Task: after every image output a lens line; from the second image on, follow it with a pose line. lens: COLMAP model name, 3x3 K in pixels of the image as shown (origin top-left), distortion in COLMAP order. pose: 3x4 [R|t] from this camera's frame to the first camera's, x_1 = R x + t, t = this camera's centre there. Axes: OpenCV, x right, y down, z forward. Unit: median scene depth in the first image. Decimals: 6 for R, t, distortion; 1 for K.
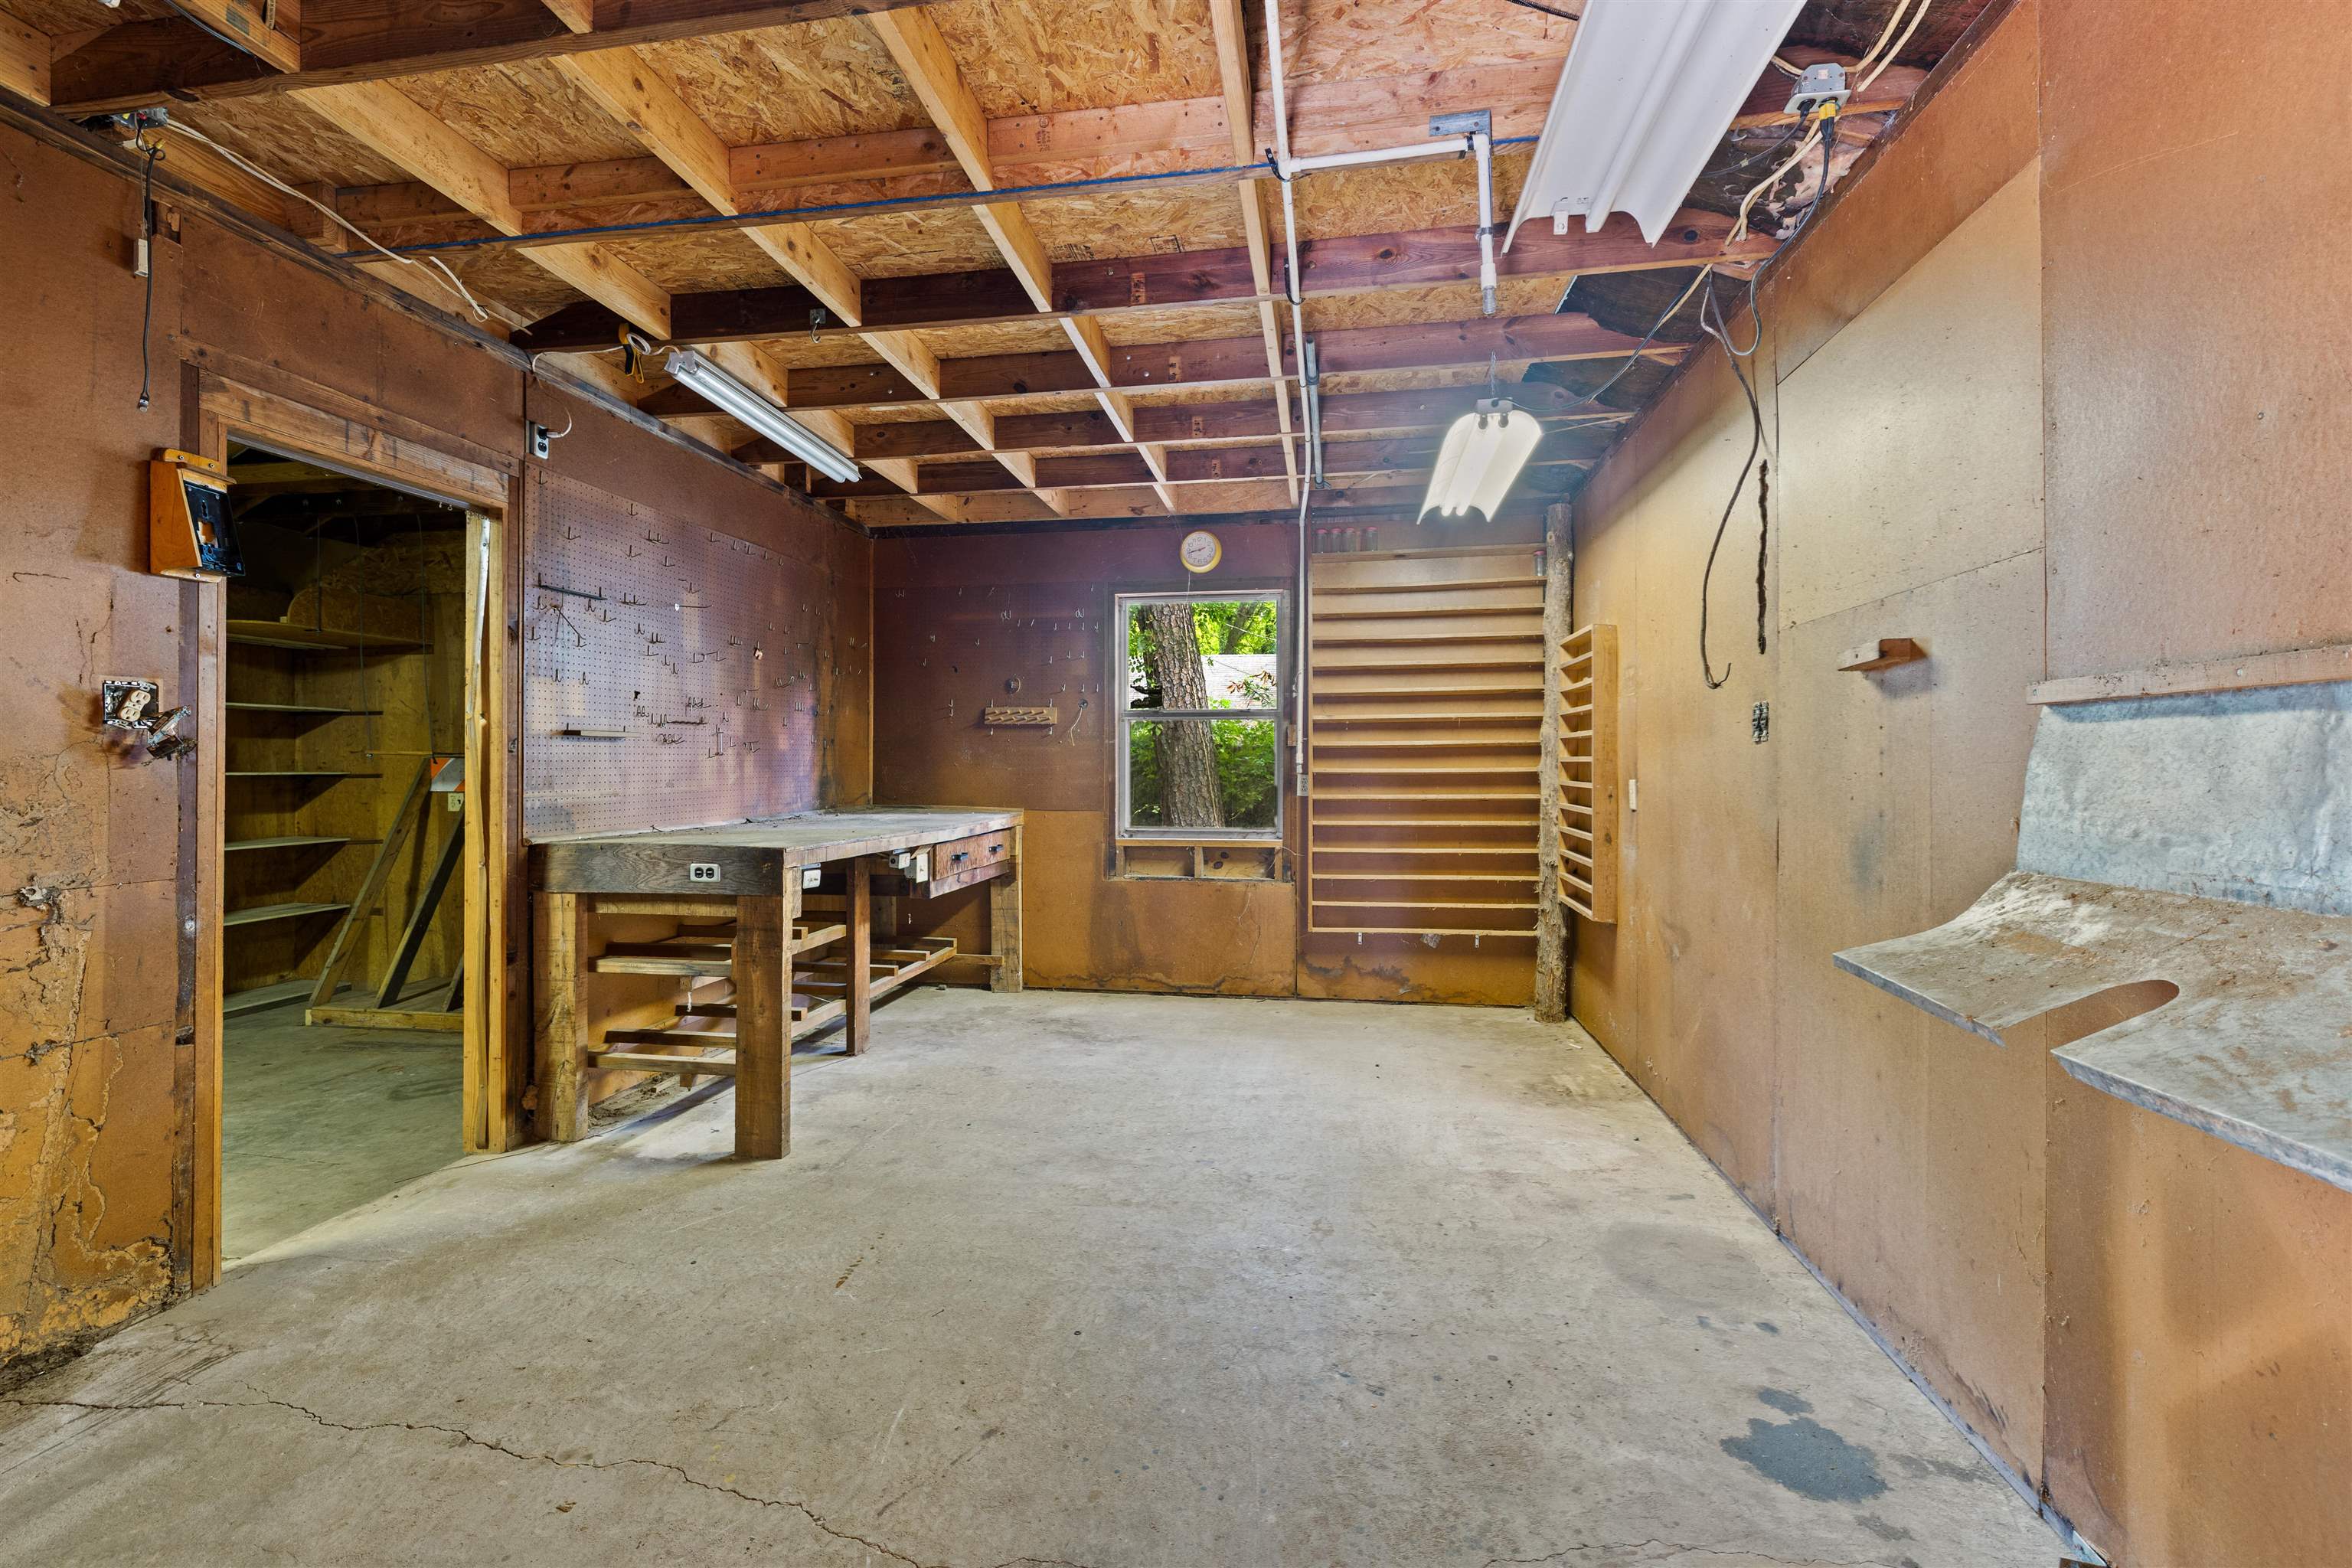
lens RADIAL K [[1017.3, 0, 1167.0], [0, 1017.3, 779.0], [0, 0, 1]] dist [-0.001394, 0.000859]
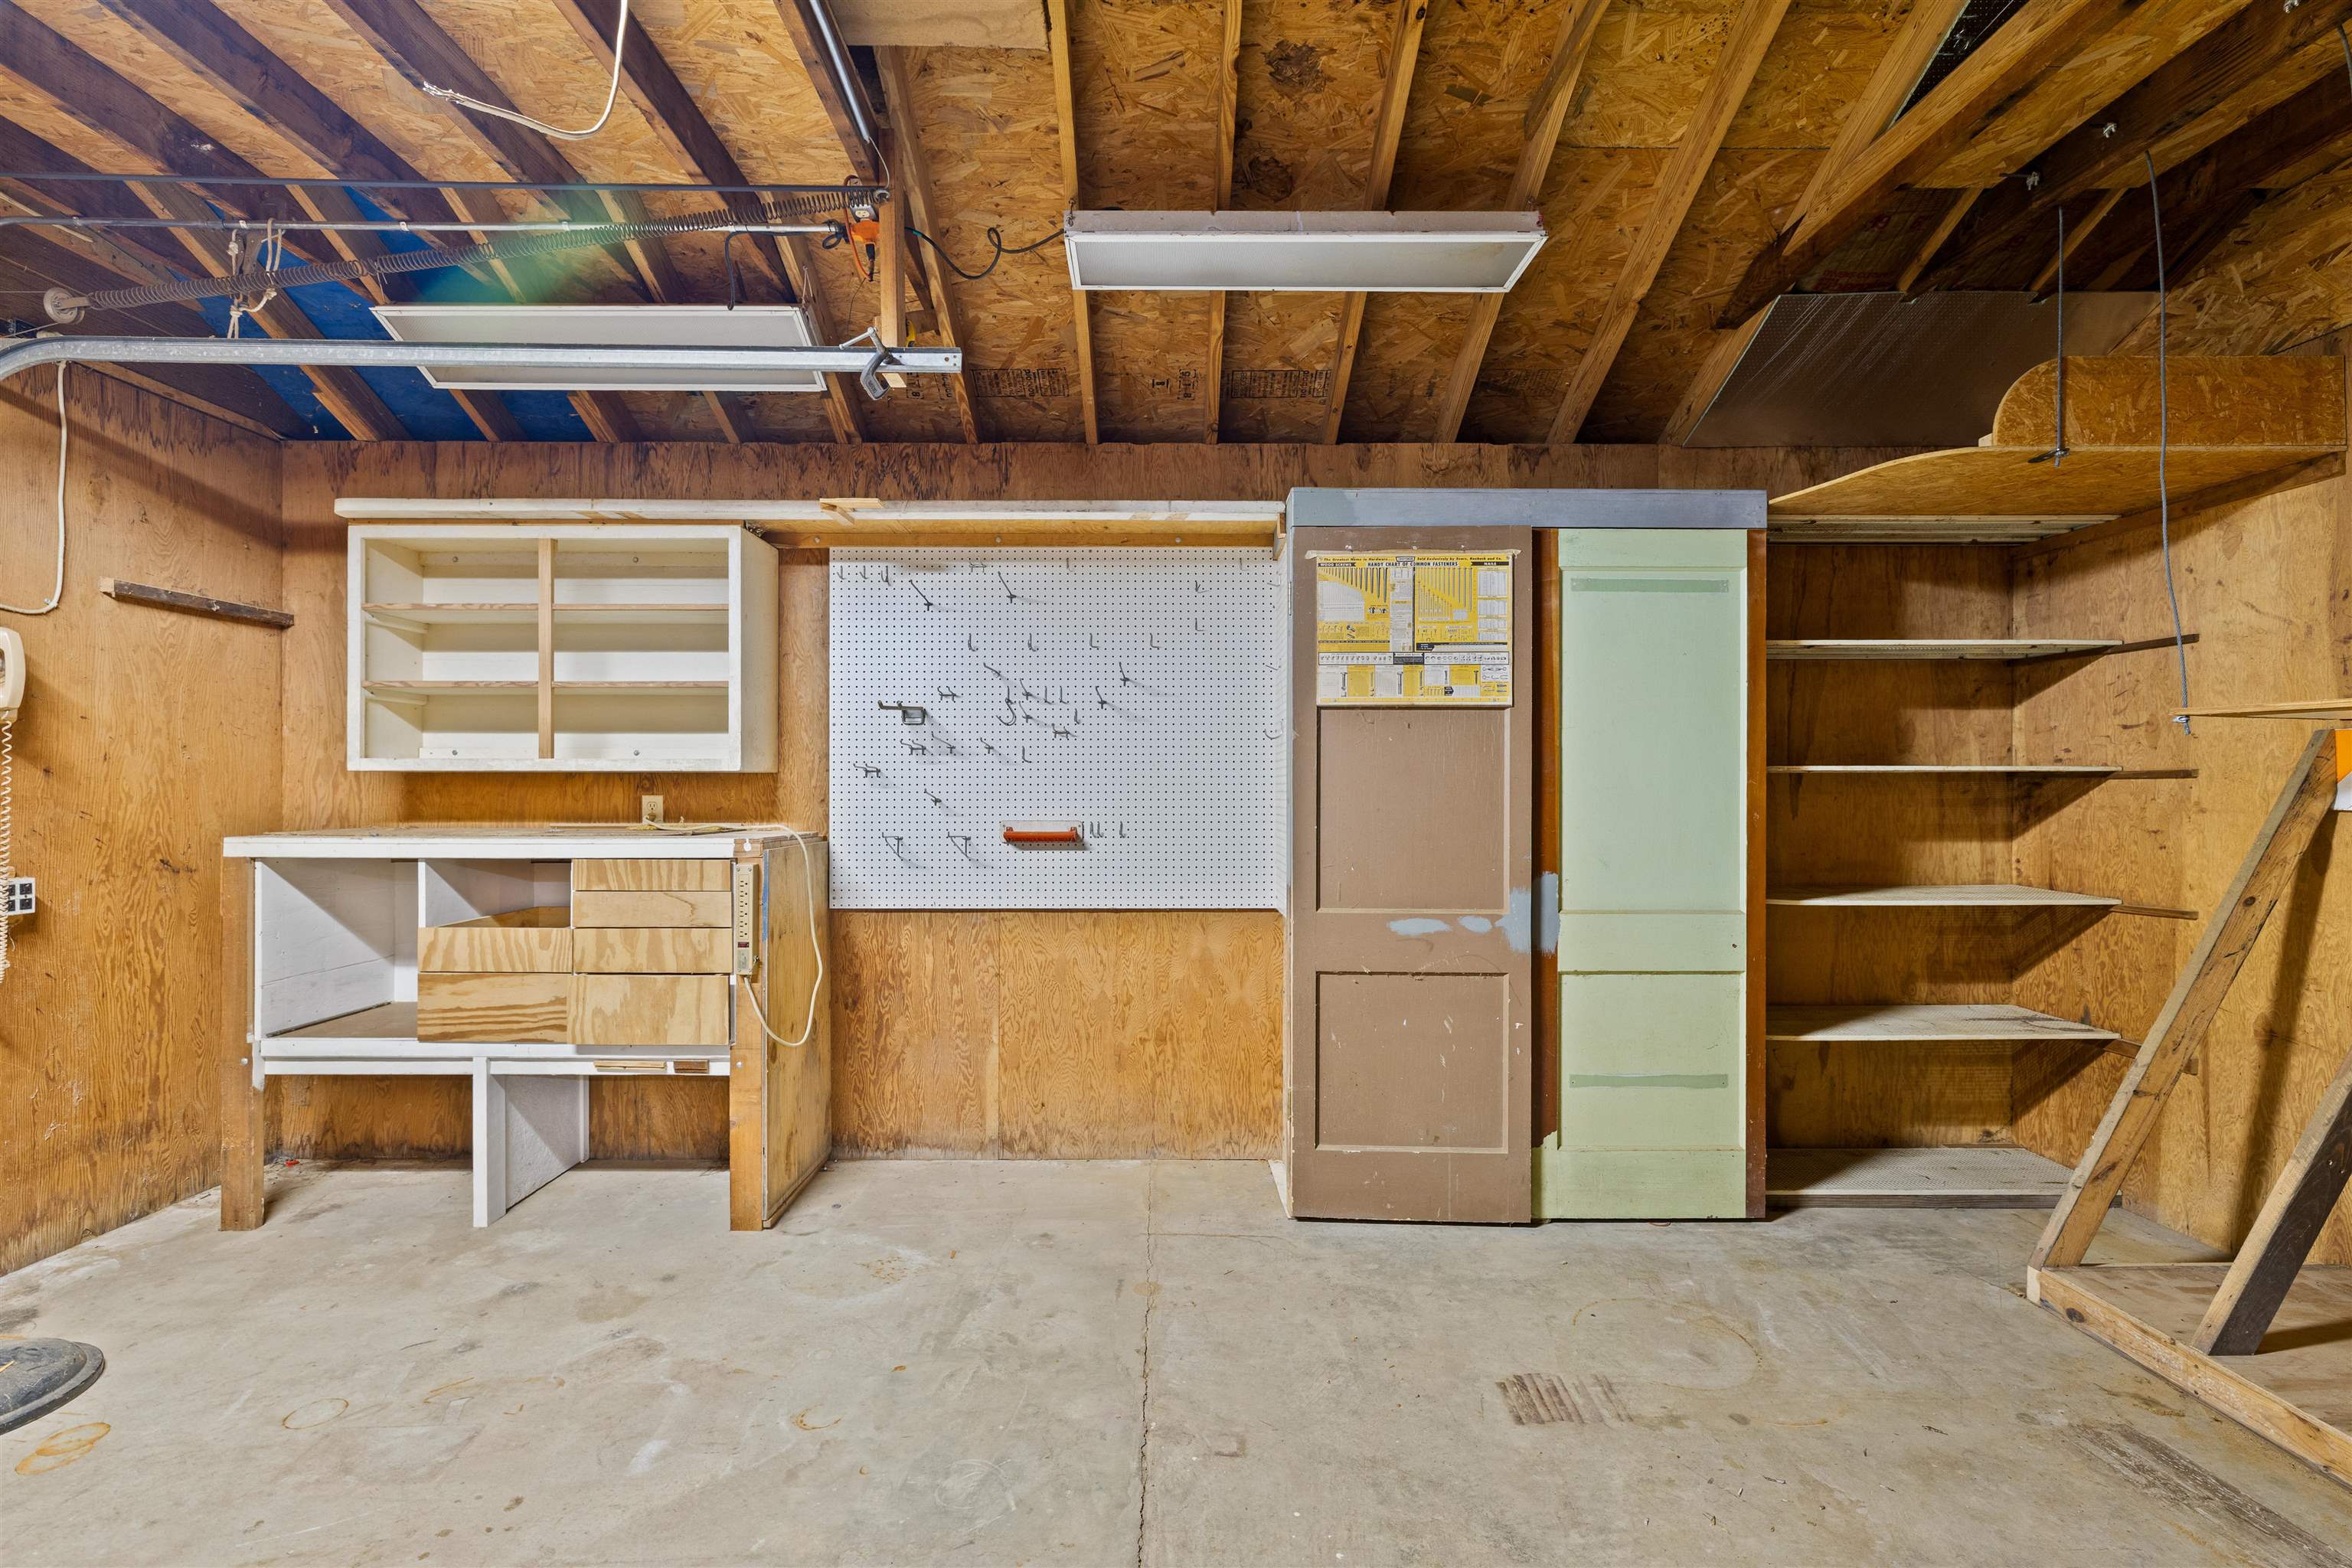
lens RADIAL K [[1017.3, 0, 1167.0], [0, 1017.3, 779.0], [0, 0, 1]] dist [-0.001394, 0.000859]
pose [[0.158559, -0.000725, -0.987349, -0.392890], [-0.005958, 0.999981, -0.001692, 0.002897], [0.987331, 0.006151, 0.158552, 0.468001]]
